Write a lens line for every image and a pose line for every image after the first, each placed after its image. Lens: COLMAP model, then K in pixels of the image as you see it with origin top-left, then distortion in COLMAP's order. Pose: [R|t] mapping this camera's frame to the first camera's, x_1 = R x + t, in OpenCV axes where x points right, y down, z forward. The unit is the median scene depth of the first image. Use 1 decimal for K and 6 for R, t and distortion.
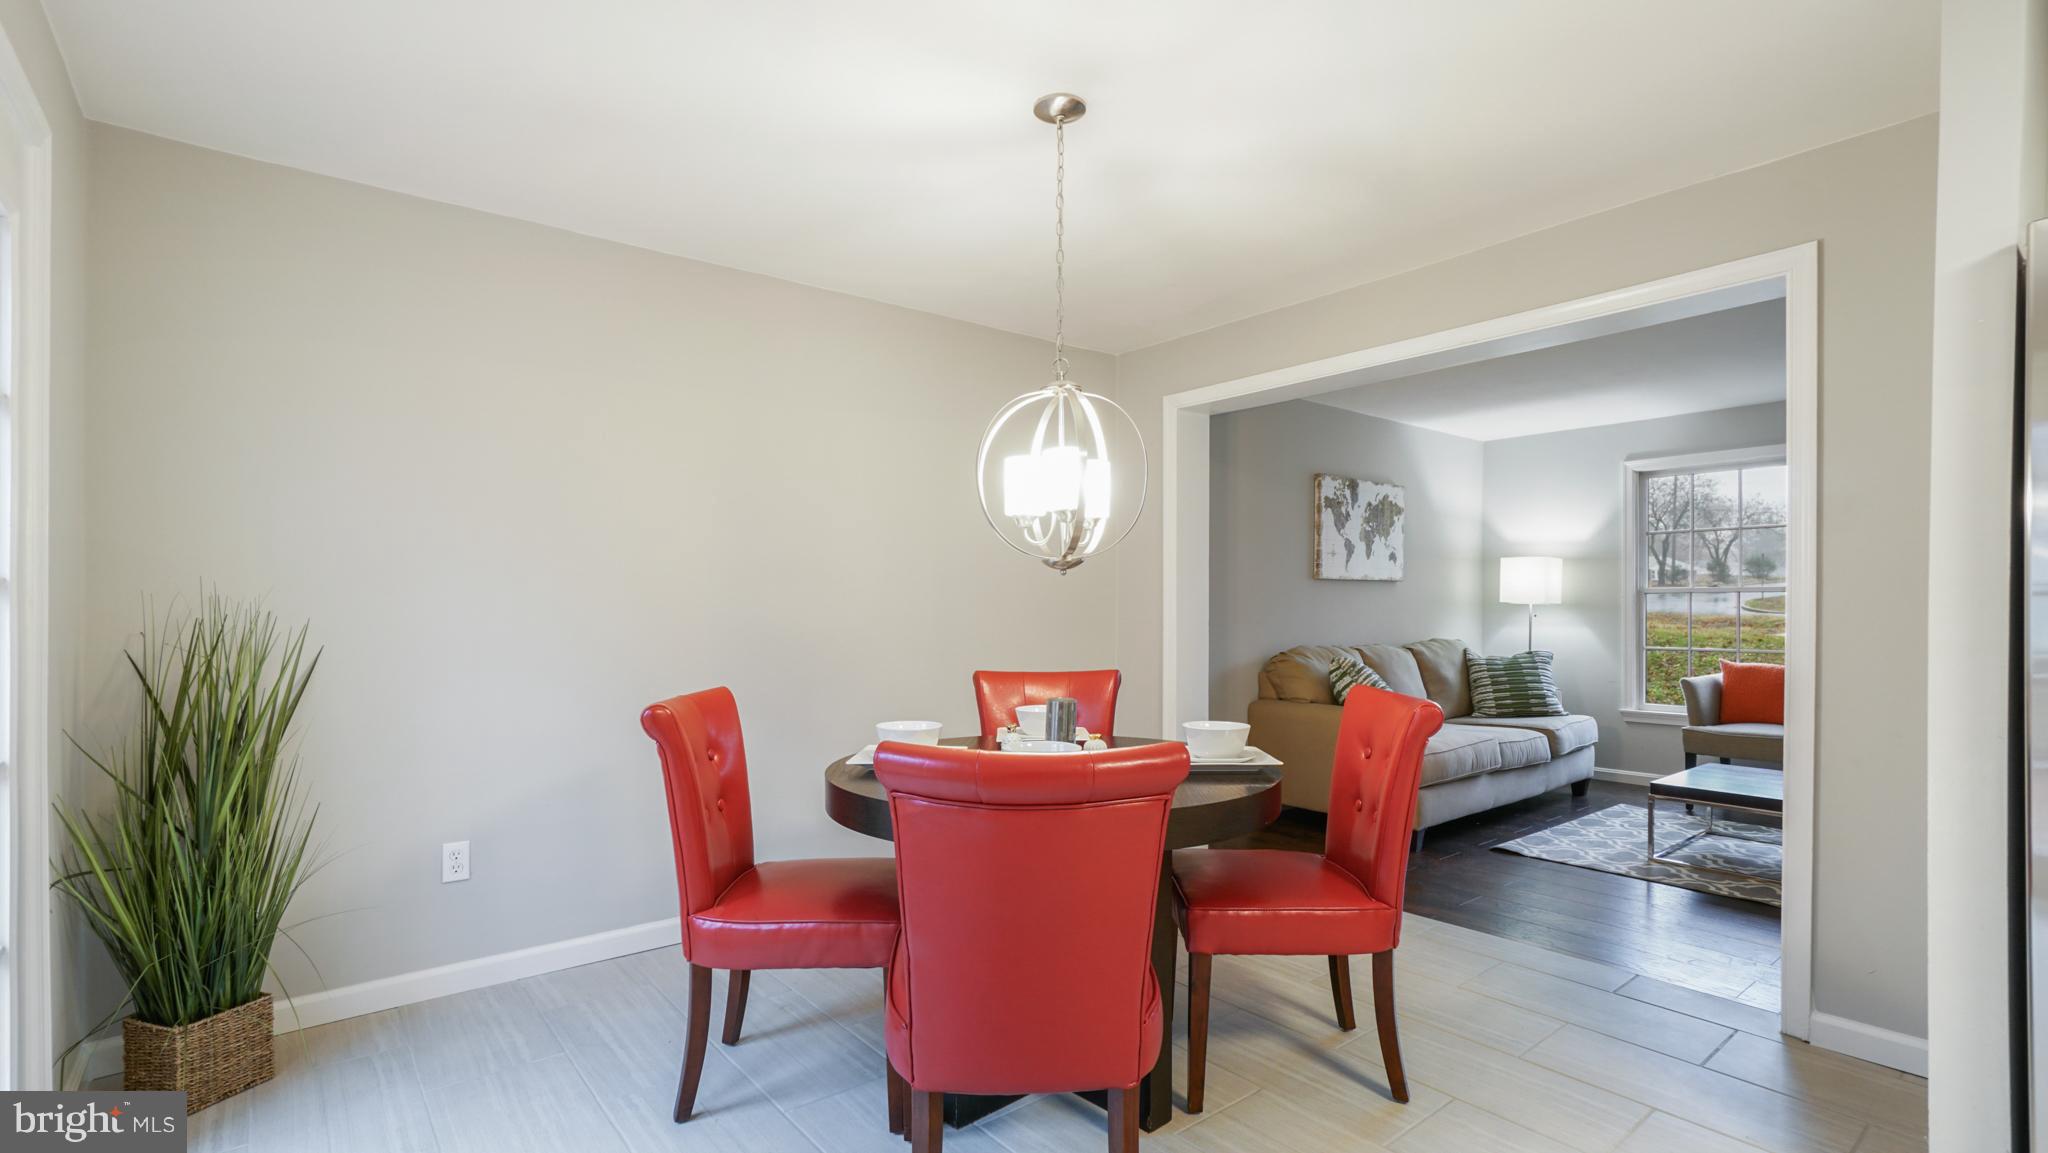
lens RADIAL K [[921.0, 0, 1039.4], [0, 921.0, 572.7], [0, 0, 1]] dist [0.005147, 0.000872]
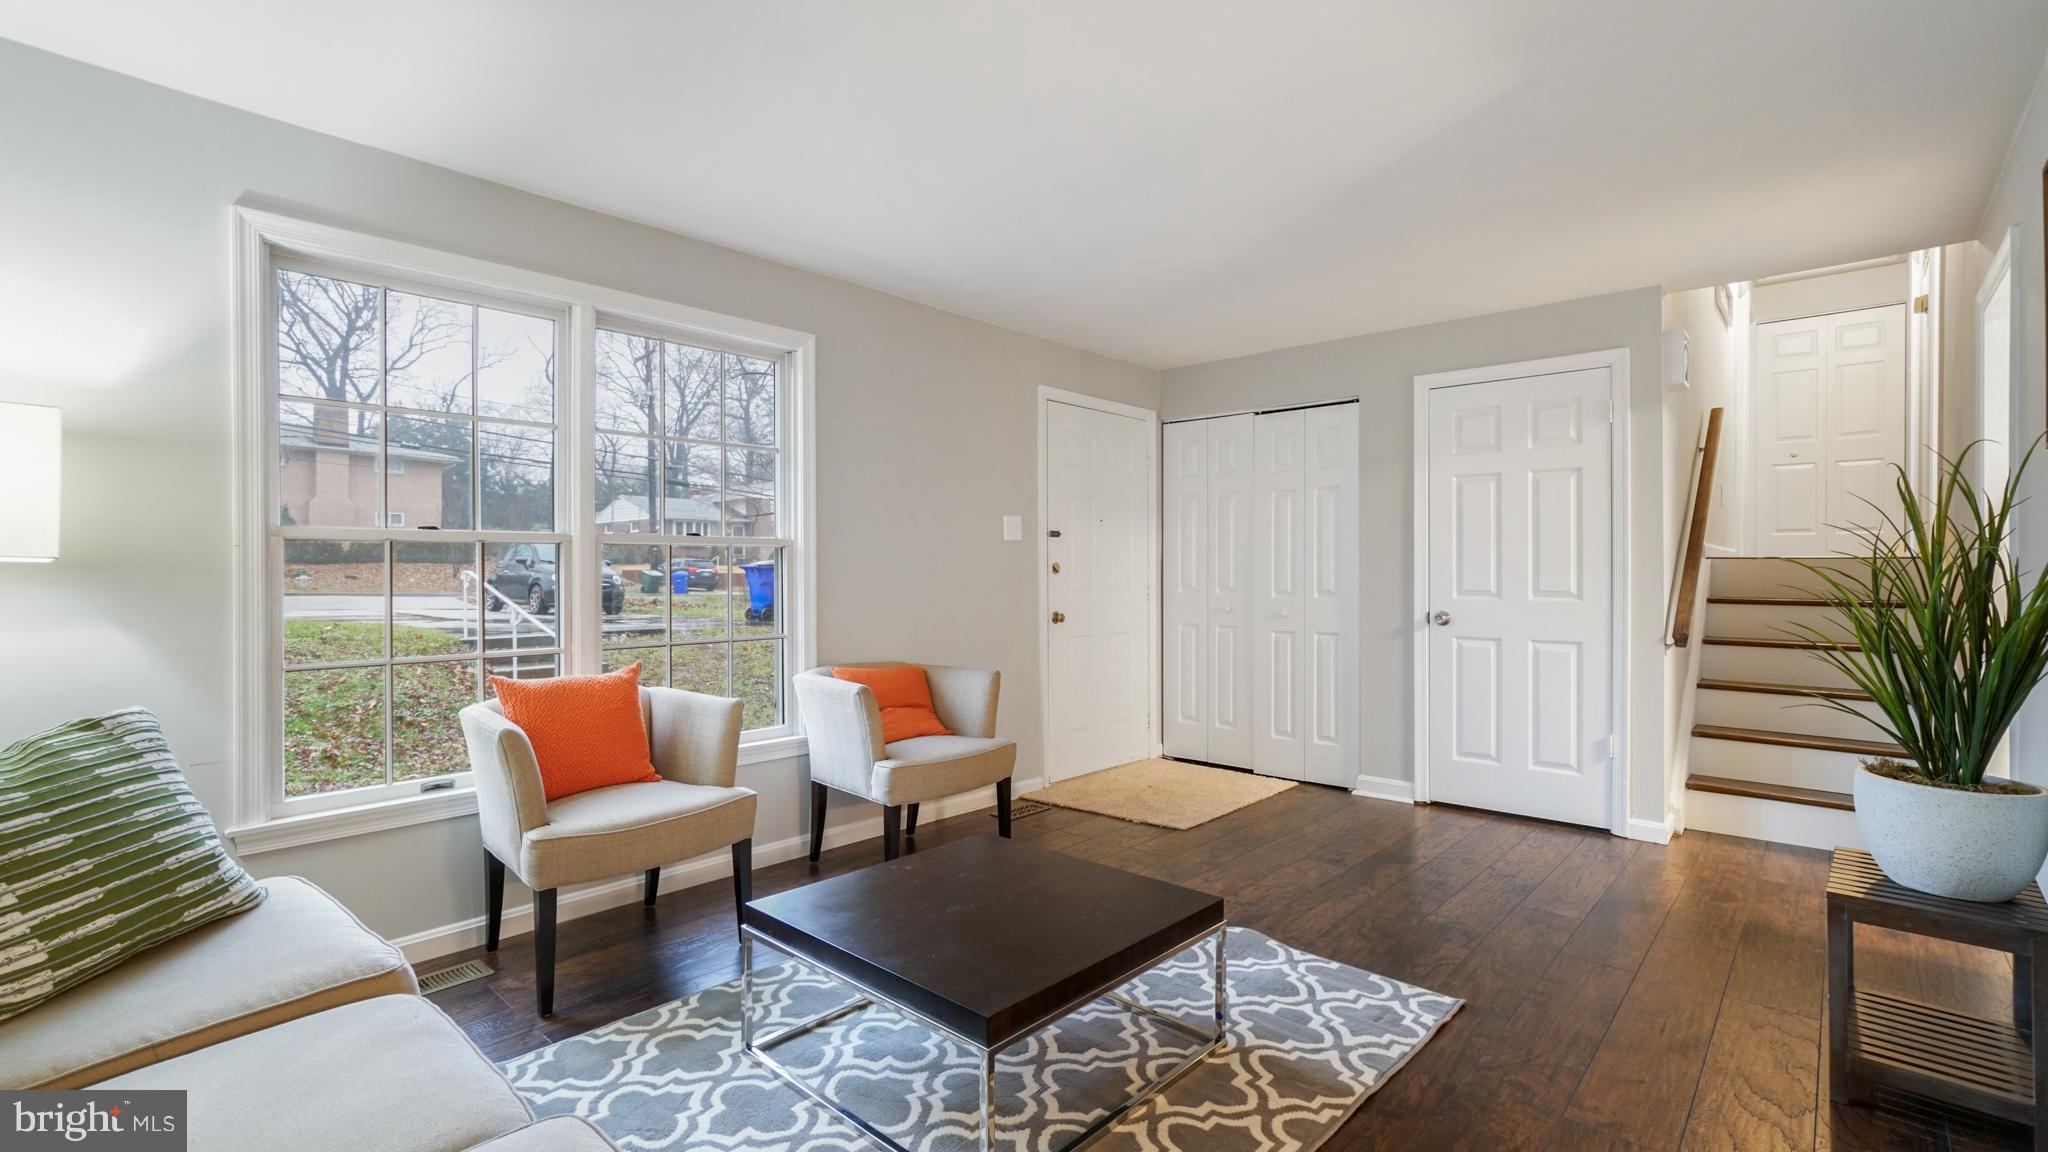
lens RADIAL K [[921.0, 0, 1023.7], [0, 921.0, 567.5], [0, 0, 1]] dist [0.005147, 0.000872]
pose [[-0.179036, 0.010411, 0.983787, 0.195320], [-0.043559, 0.998880, -0.018498, 0.030601], [-0.982878, -0.046165, -0.178382, 0.788327]]
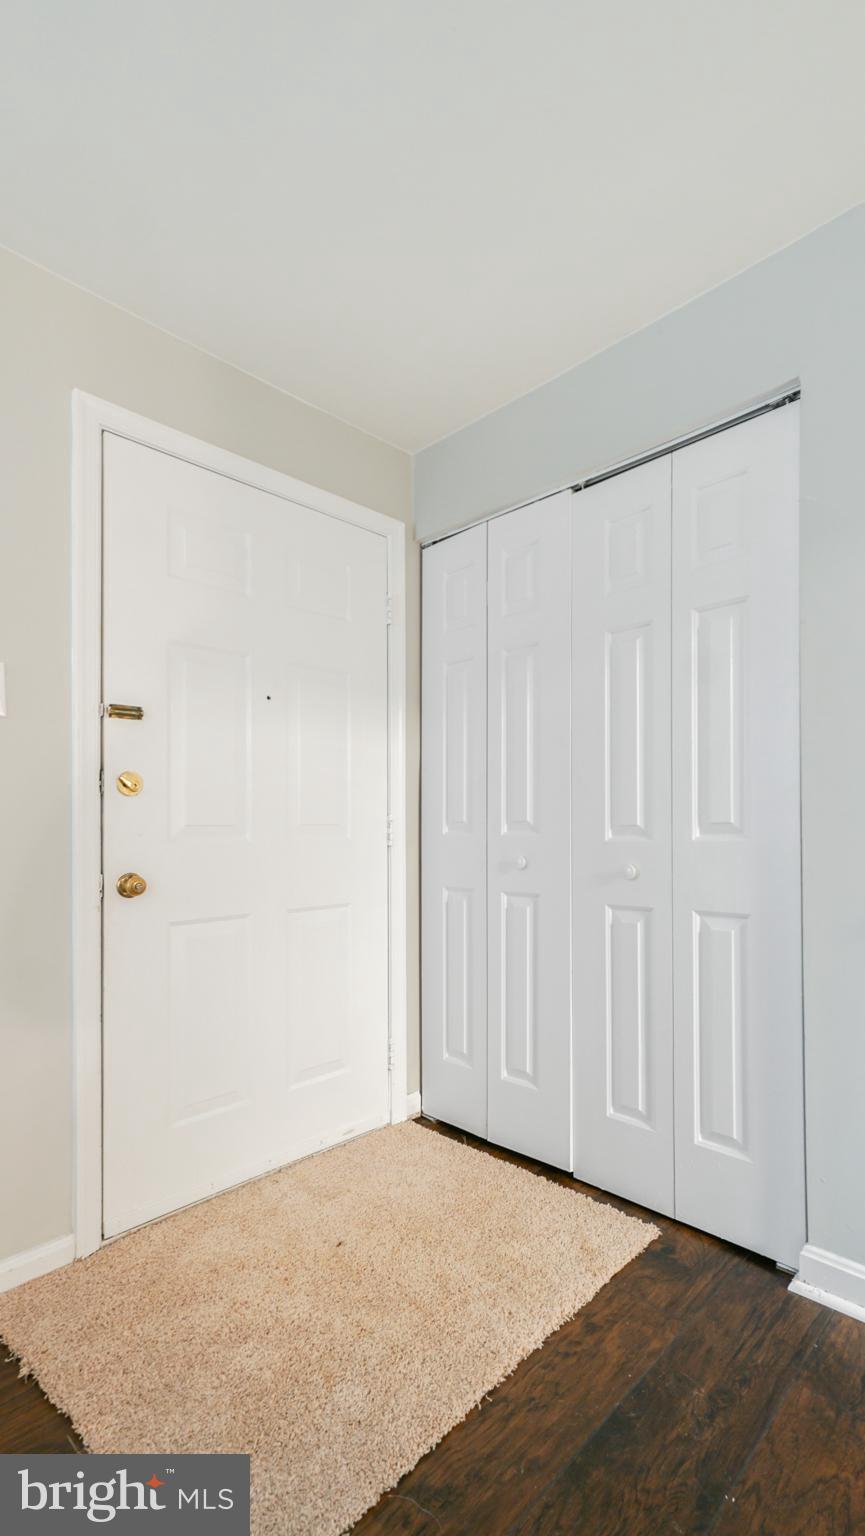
lens RADIAL K [[690.7, 0, 389.8], [0, 690.7, 830.0], [0, 0, 1]] dist [0.005147, 0.000872]
pose [[-0.098772, -0.003060, 0.995105, 0.733055], [-0.029085, 0.999577, 0.000187, 0.030996], [-0.994685, -0.028925, -0.098819, 0.514887]]
